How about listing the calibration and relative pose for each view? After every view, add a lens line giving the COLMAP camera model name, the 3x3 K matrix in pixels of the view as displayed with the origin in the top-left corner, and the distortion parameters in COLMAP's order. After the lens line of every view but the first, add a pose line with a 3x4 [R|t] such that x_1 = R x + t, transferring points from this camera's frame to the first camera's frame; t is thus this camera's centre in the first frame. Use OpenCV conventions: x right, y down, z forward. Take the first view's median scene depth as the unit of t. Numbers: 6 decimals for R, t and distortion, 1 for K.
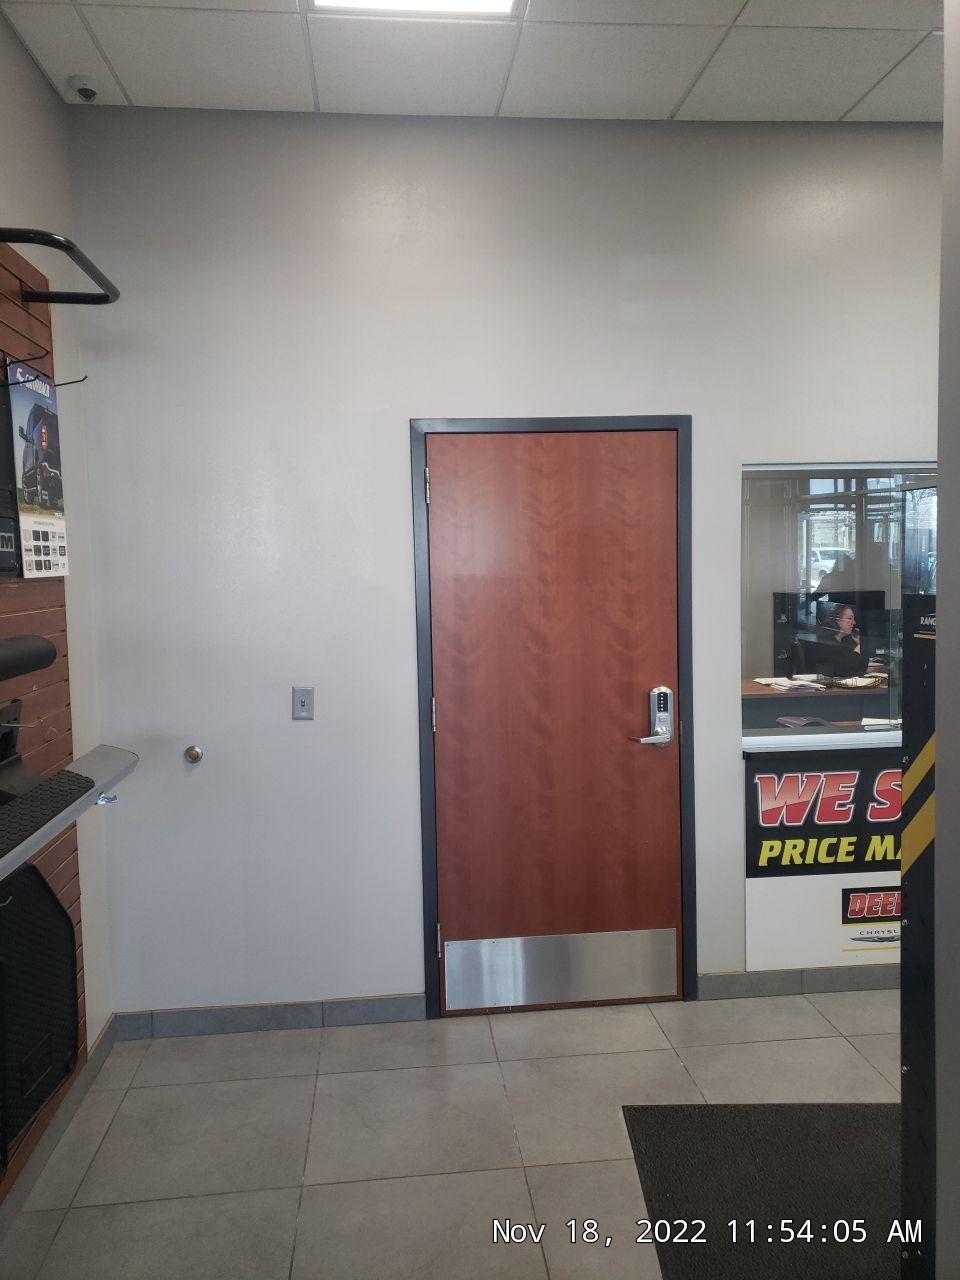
lens RADIAL K [[1014.8, 0, 485.7], [0, 1014.8, 633.7], [0, 0, 1]] dist [0.045669, -0.000233]
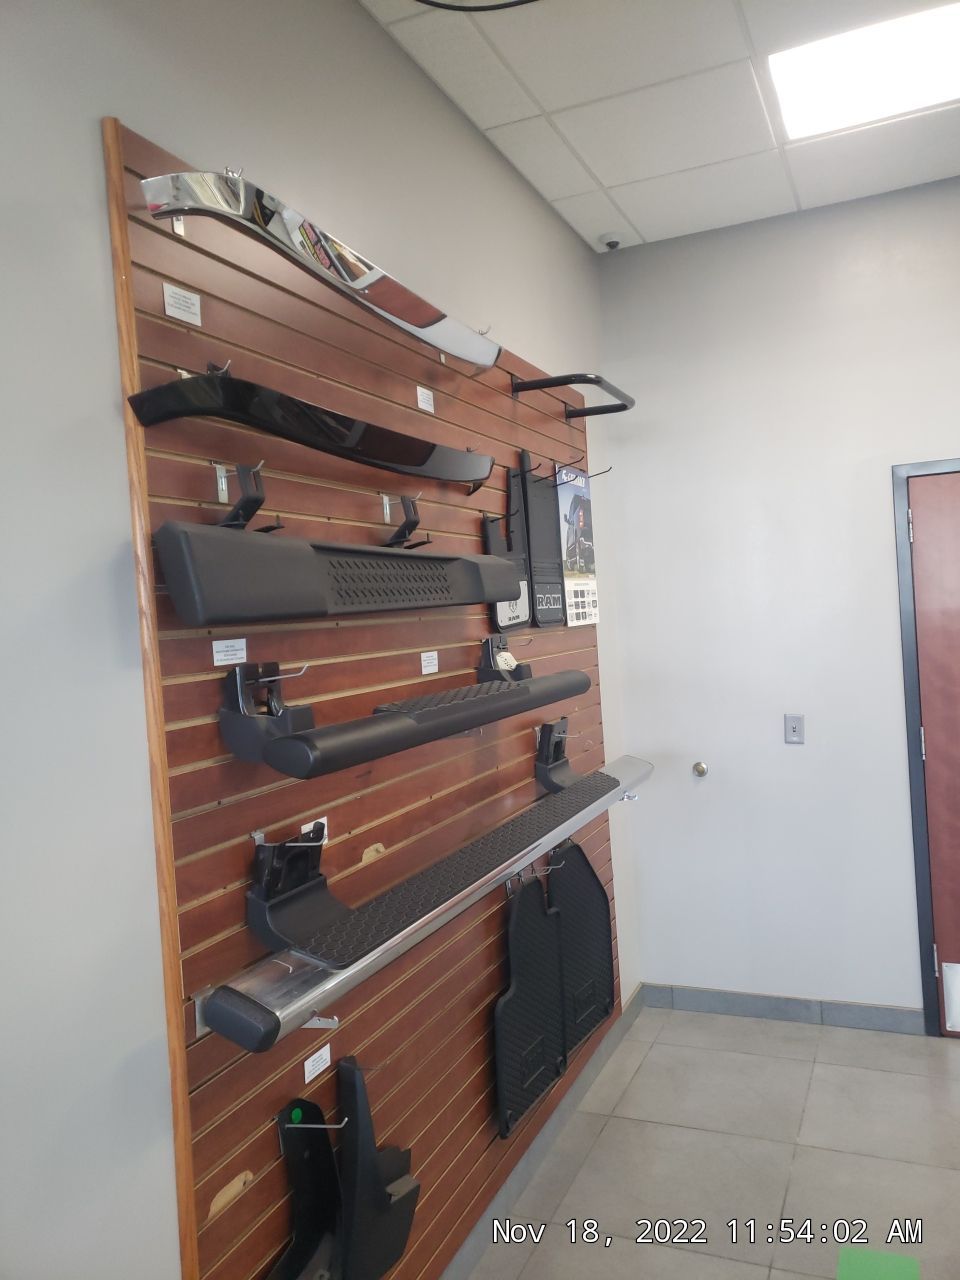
lens RADIAL K [[1014.8, 0, 485.7], [0, 1014.8, 633.7], [0, 0, 1]] dist [0.045669, -0.000233]
pose [[0.875739, -0.022712, -0.482251, 0.084419], [0.008944, 0.999485, -0.030831, -0.004802], [0.482703, 0.022687, 0.875490, -0.190406]]
